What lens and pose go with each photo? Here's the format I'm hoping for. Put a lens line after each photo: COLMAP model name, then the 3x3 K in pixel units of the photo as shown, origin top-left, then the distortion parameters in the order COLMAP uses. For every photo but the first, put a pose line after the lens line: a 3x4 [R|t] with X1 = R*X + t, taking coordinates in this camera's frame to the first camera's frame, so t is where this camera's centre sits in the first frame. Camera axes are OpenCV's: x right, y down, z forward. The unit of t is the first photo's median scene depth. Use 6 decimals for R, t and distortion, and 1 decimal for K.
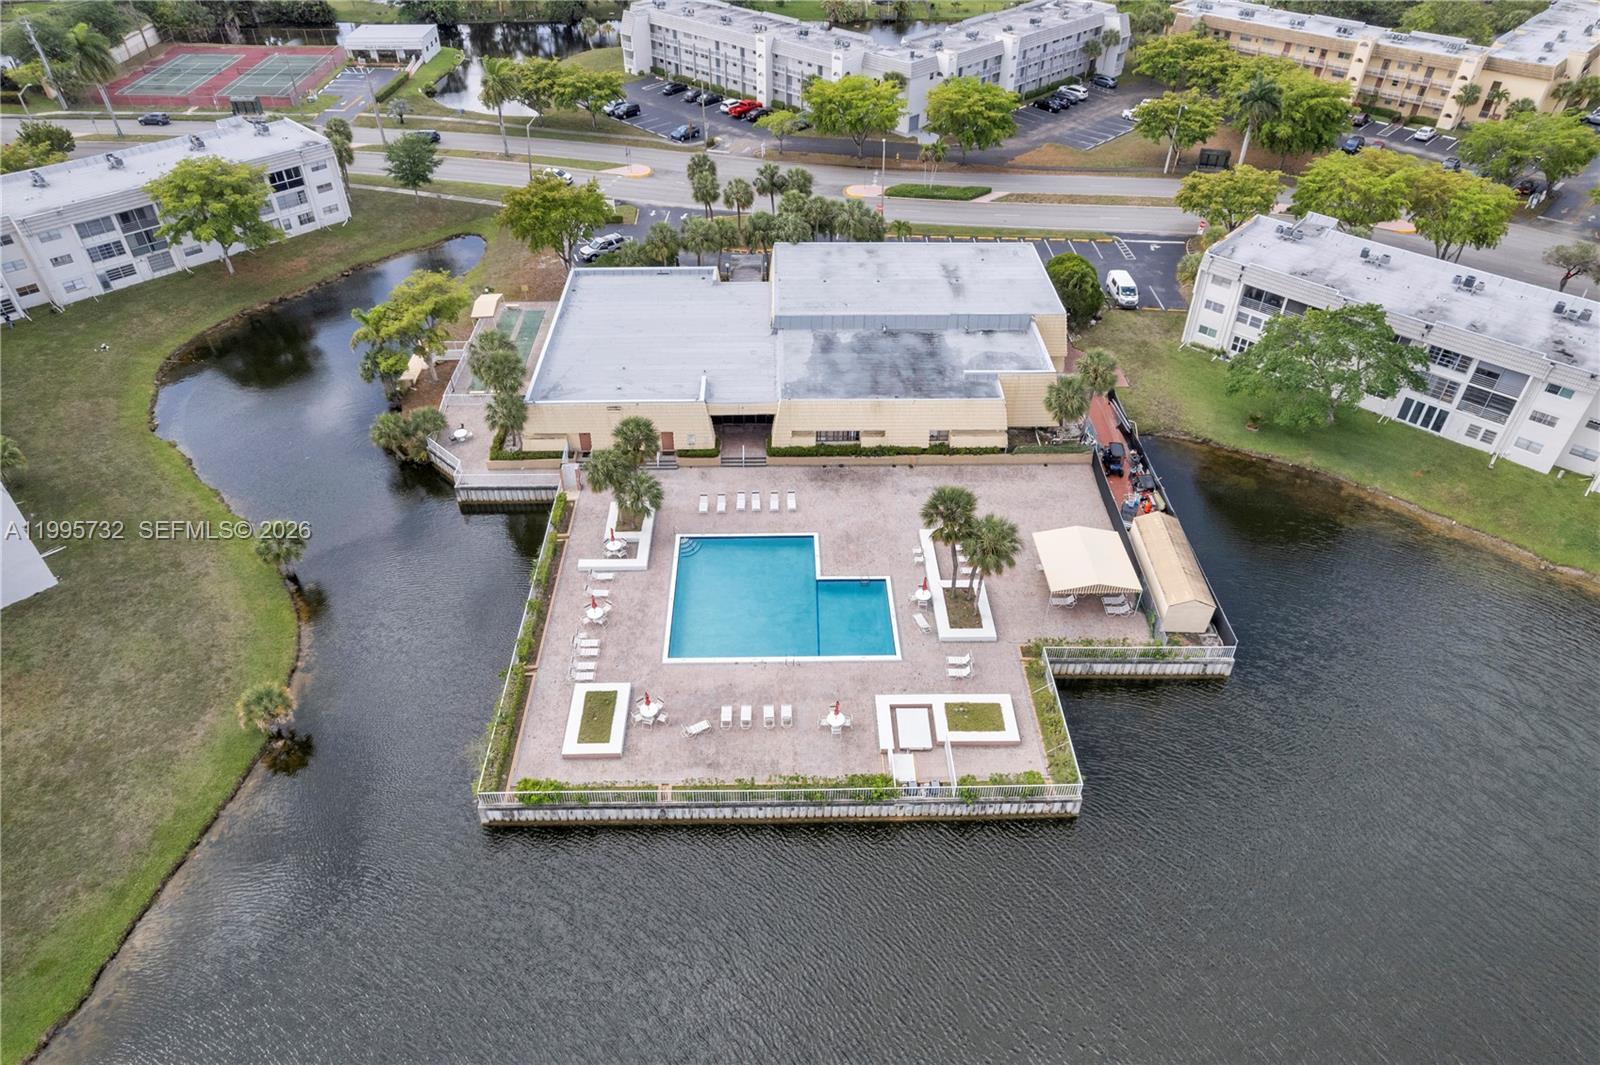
lens RADIAL K [[1019.4, 0, 800.0], [0, 1019.4, 532.5], [0, 0, 1]] dist [-0.082915, 0.086440]
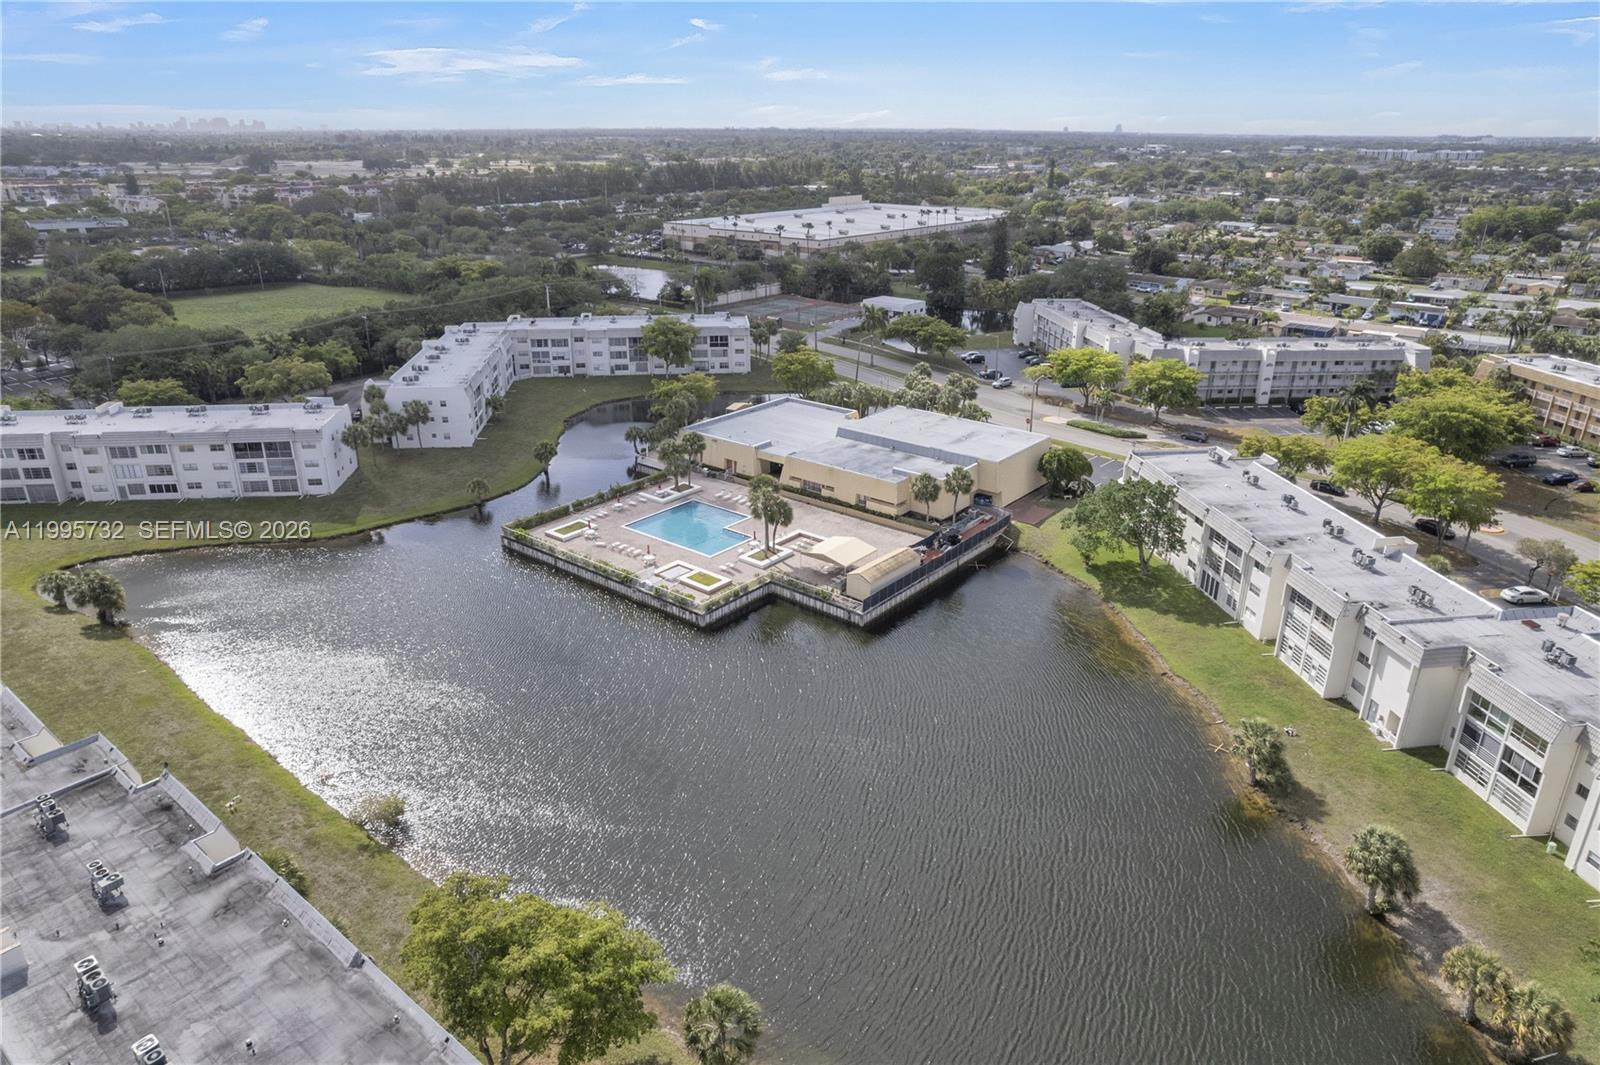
lens RADIAL K [[1019.4, 0, 800.0], [0, 1019.4, 532.5], [0, 0, 1]] dist [-0.082915, 0.086440]
pose [[0.764465, 0.239782, -0.598413, 0.834594], [-0.411653, 0.895930, -0.166886, 0.208166], [0.496120, 0.373916, 0.783614, -0.219799]]
